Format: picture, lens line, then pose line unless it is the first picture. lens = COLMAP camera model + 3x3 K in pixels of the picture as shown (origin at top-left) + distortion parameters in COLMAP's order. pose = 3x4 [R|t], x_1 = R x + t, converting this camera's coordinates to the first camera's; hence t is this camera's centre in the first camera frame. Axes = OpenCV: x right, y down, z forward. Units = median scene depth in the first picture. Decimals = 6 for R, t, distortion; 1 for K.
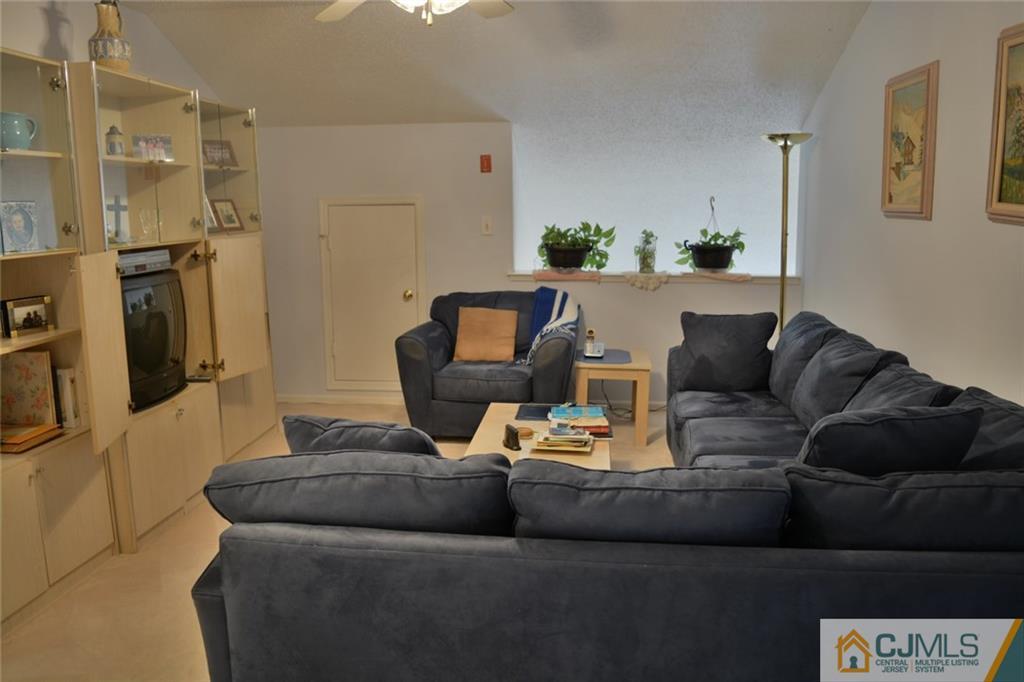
lens RADIAL K [[801.0, 0, 516.1], [0, 801.0, 340.8], [0, 0, 1]] dist [-0.100588, -0.001543]
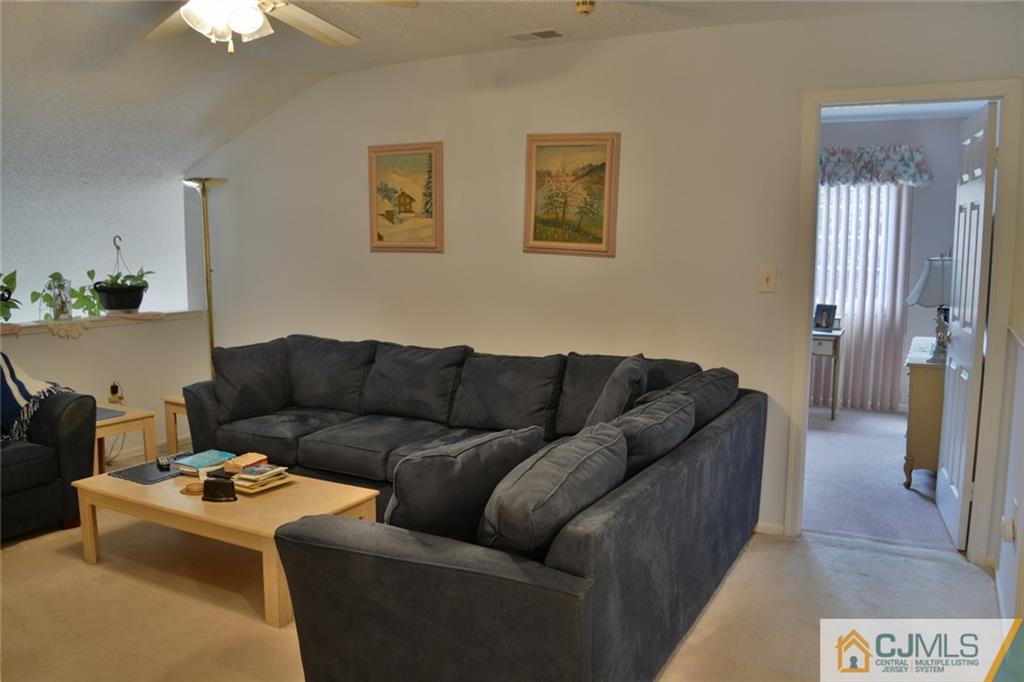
lens RADIAL K [[801.0, 0, 516.0], [0, 801.0, 339.5], [0, 0, 1]] dist [-0.100588, -0.001543]
pose [[0.378728, -0.105614, 0.919462, -0.592396], [0.148400, 0.987543, 0.052308, -0.042959], [-0.913533, 0.116637, 0.389684, 0.250863]]
